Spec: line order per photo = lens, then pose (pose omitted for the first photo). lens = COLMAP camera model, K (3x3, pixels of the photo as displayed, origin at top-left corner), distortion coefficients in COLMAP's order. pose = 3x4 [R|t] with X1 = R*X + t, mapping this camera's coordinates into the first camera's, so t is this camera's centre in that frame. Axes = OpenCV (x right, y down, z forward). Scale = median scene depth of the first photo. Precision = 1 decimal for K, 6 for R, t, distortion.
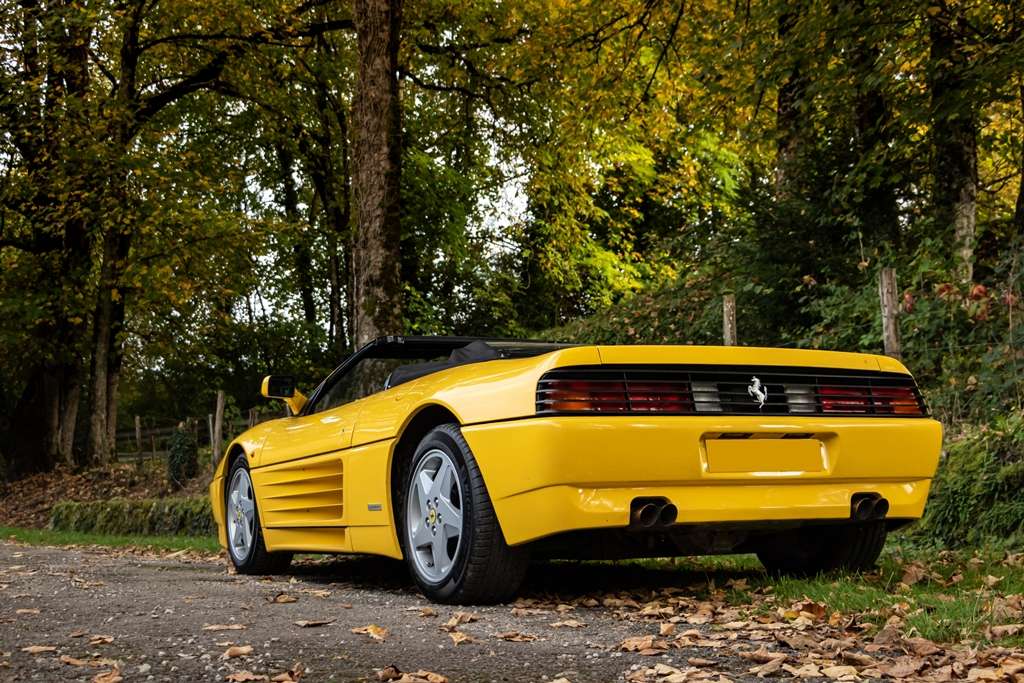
lens RADIAL K [[1483.8, 0, 465.1], [0, 1483.8, 519.2], [0, 0, 1]] dist [-0.042625, 0.138779]
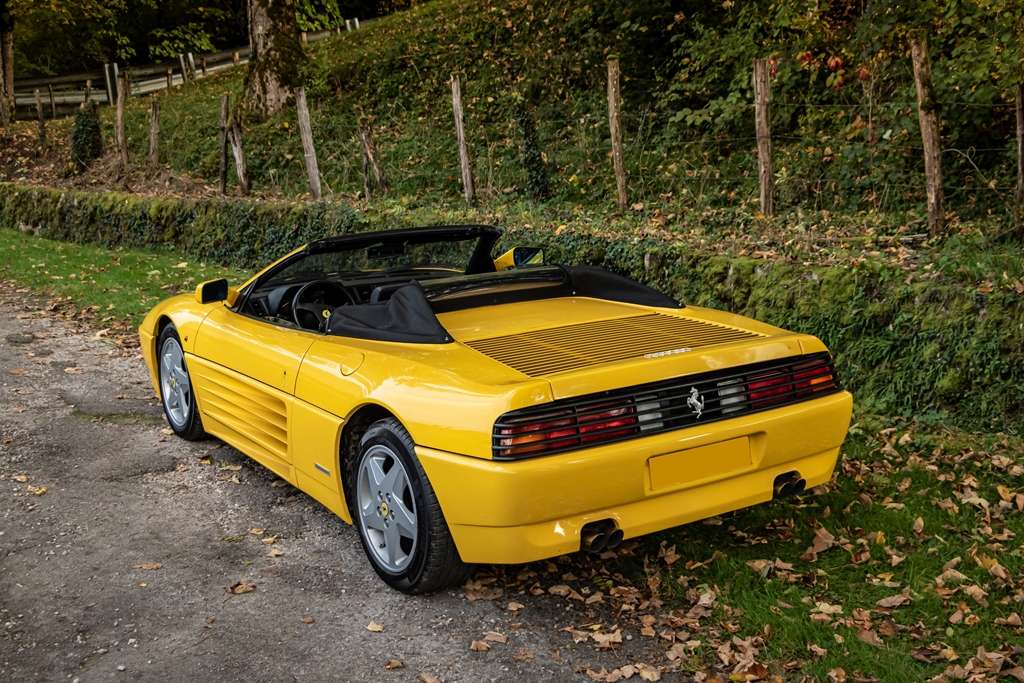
lens RADIAL K [[1289.1, 0, 536.8], [0, 1289.1, 343.5], [0, 0, 1]] dist [-0.006834, 0.039813]
pose [[0.988710, -0.023521, 0.147982, -0.018771], [-0.005590, 0.981125, 0.193293, -0.115099], [-0.149735, -0.191938, 0.969917, 0.050332]]
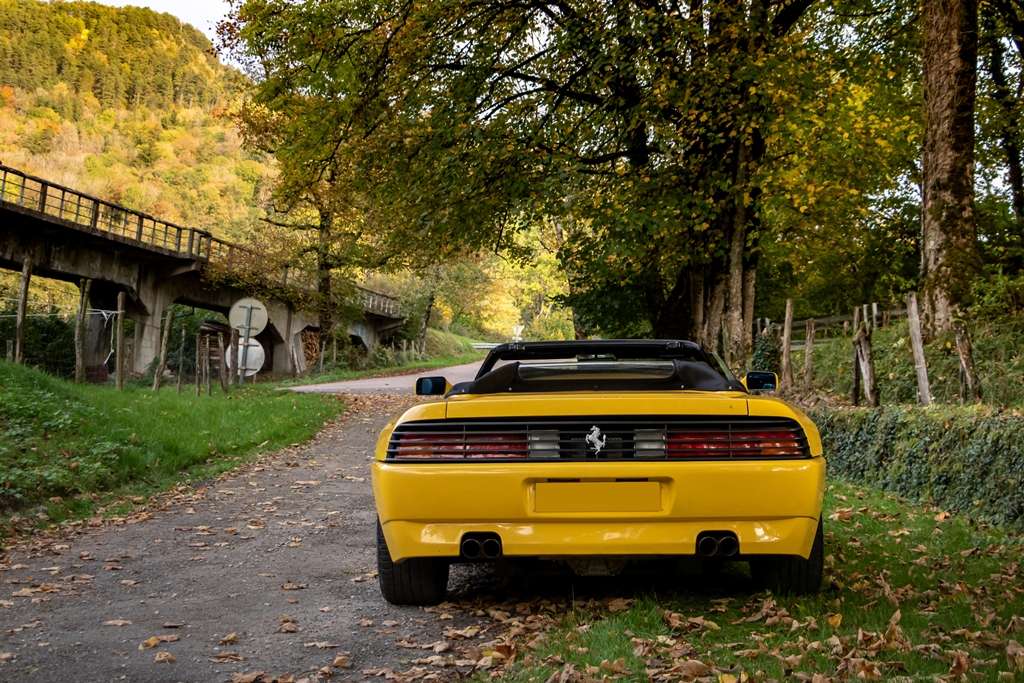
lens RADIAL K [[1547.7, 0, 515.6], [0, 1547.7, 324.2], [0, 0, 1]] dist [-0.004216, 0.014680]
pose [[0.871570, -0.005510, -0.490241, 0.274014], [-0.010216, 0.999516, -0.029395, -0.052449], [0.490165, 0.030628, 0.871091, -0.023550]]
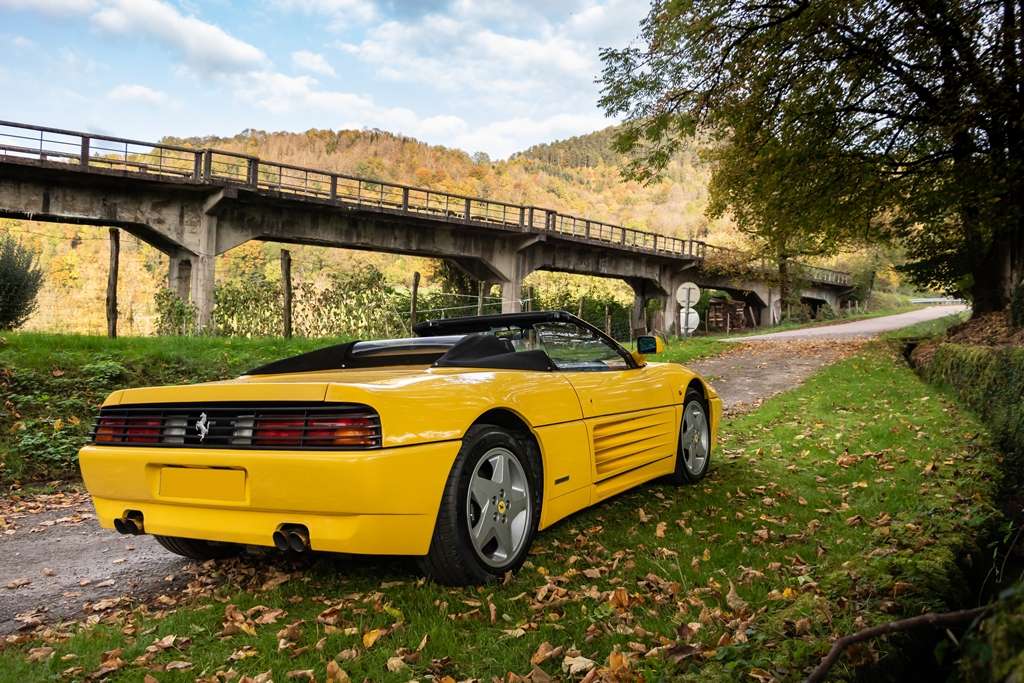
lens RADIAL K [[904.1, 0, 512.0], [0, 904.1, 341.5], [0, 0, 1]] dist [-0.007077, -0.003285]
pose [[0.532111, -0.011251, -0.846600, 0.344968], [0.038404, 0.999203, 0.010859, -0.056545], [0.845803, -0.038291, 0.532119, 0.315654]]
